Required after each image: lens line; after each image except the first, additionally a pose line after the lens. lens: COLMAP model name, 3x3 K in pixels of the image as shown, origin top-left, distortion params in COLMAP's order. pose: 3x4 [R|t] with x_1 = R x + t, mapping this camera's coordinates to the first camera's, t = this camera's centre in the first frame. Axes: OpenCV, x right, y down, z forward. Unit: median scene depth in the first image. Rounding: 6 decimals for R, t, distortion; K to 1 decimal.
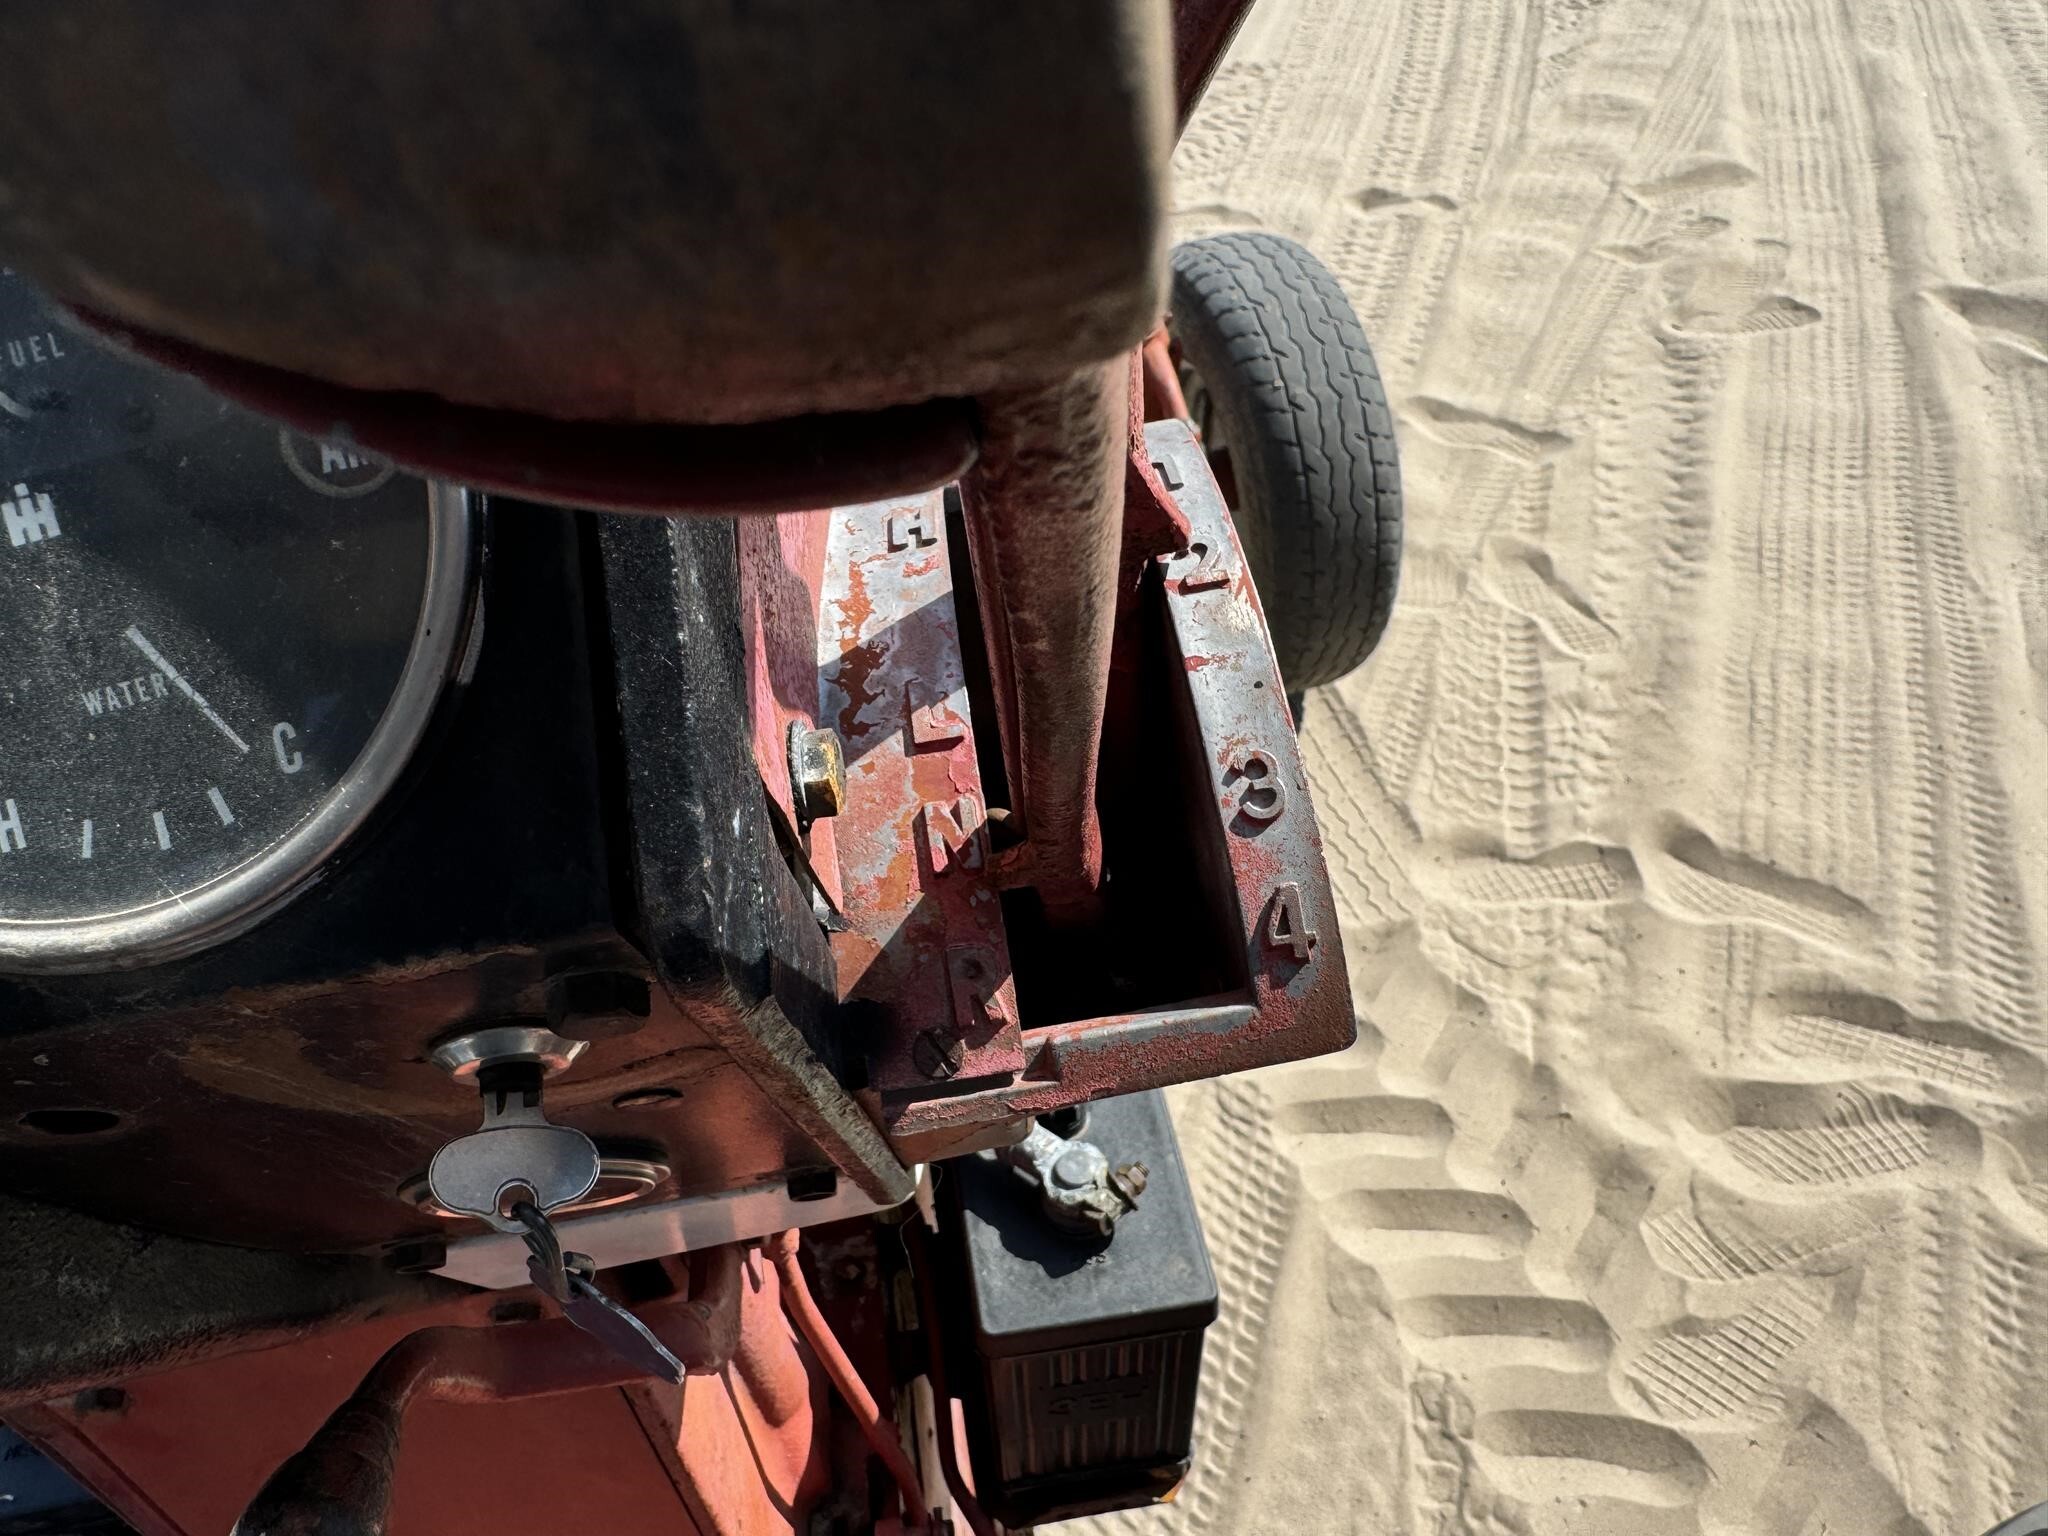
lens RADIAL K [[1398.3, 0, 959.2], [0, 1398.3, 745.9], [0, 0, 1]] dist [0.009525, 0.004756]
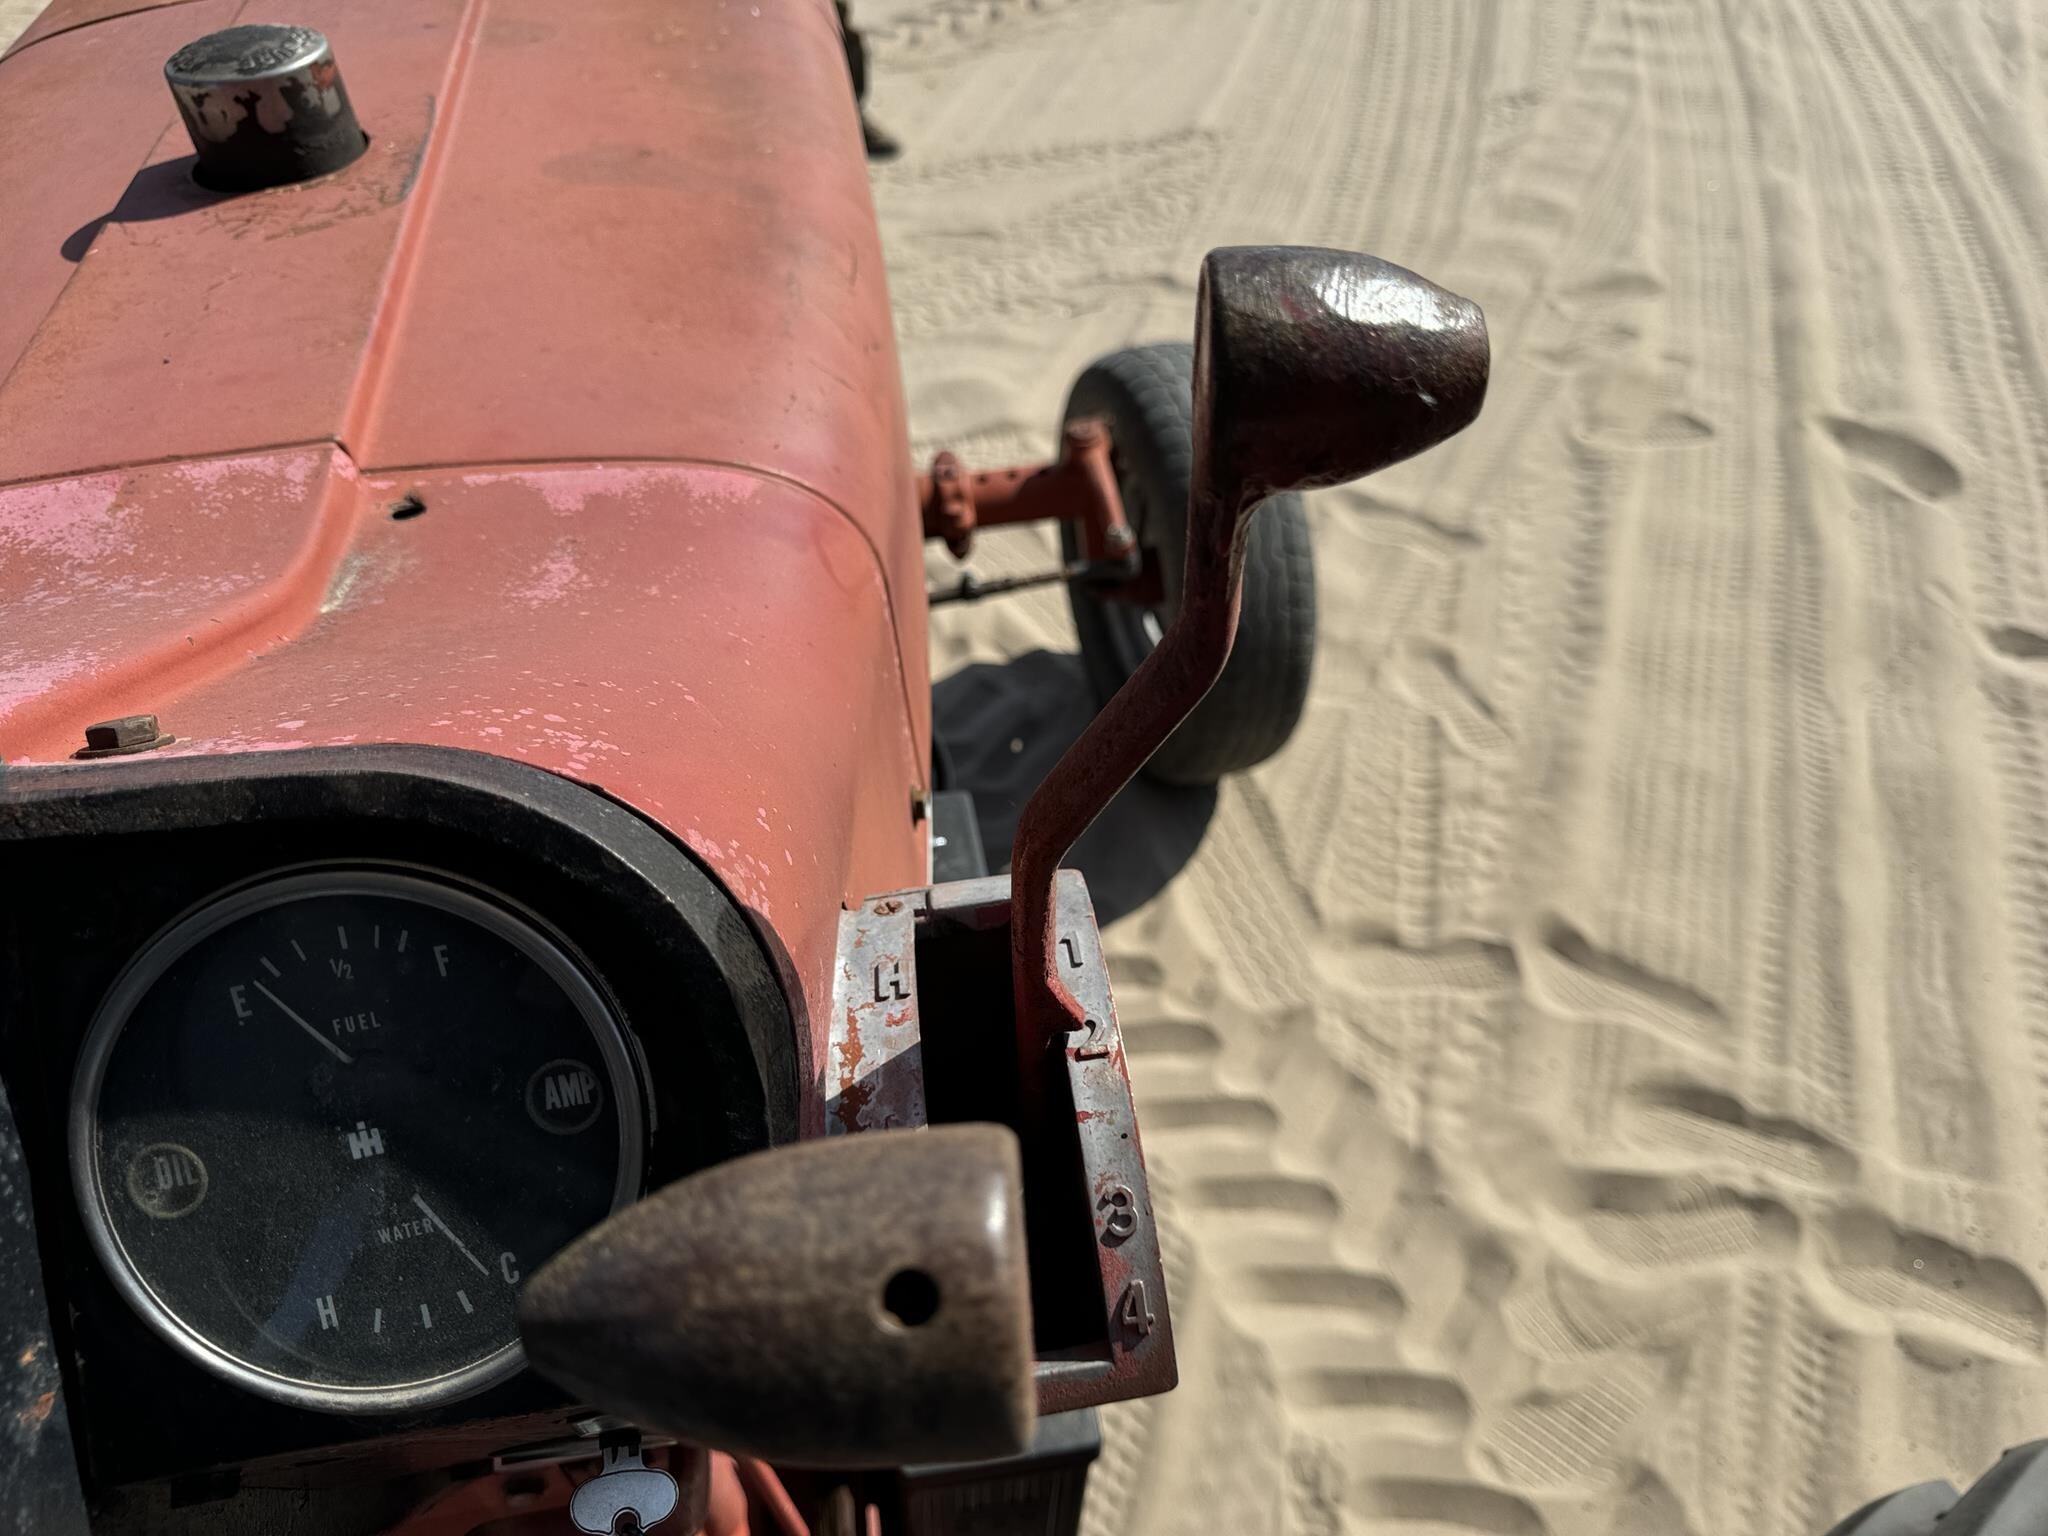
lens RADIAL K [[1427.7, 0, 1017.8], [0, 1427.7, 751.0], [0, 0, 1]] dist [0.057092, -0.071892]
pose [[0.994730, 0.044476, 0.092382, -0.007189], [-0.044303, 0.999010, -0.003919, -0.055240], [-0.092465, -0.000195, 0.995716, -0.063102]]
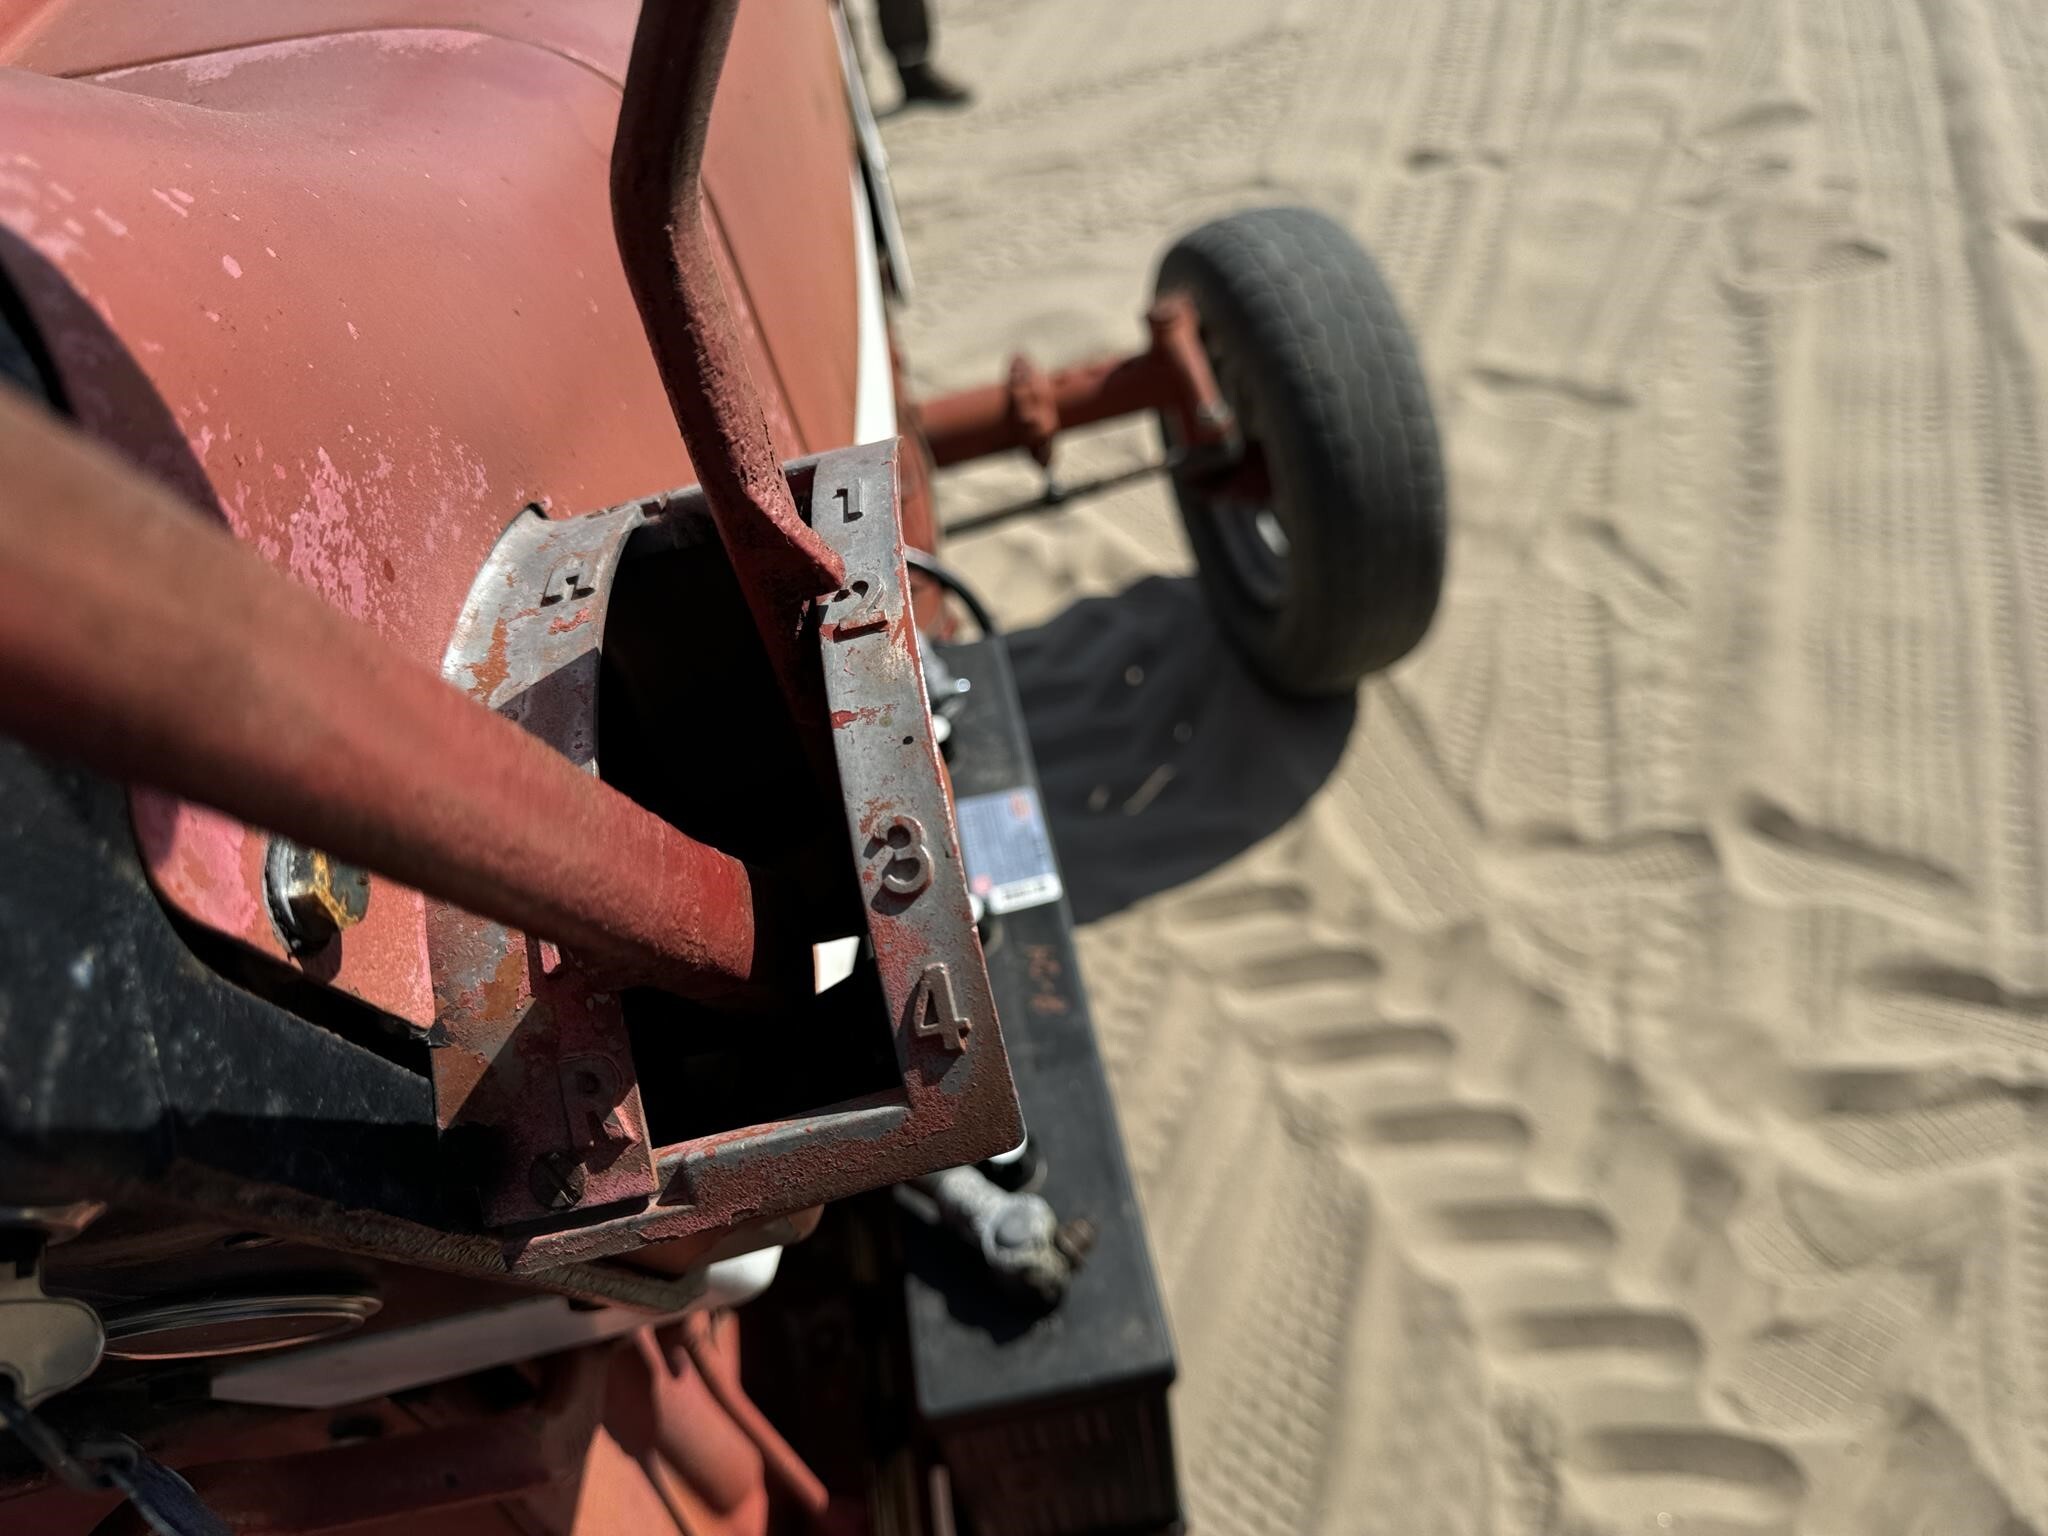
lens RADIAL K [[1453.6, 0, 1048.3], [0, 1453.6, 755.7], [0, 0, 1]] dist [0.032359, -0.037476]
pose [[0.998410, -0.056347, -0.001572, 0.038009], [0.056350, 0.998409, 0.001926, -0.003820], [0.001461, -0.002011, 0.999997, 0.009984]]
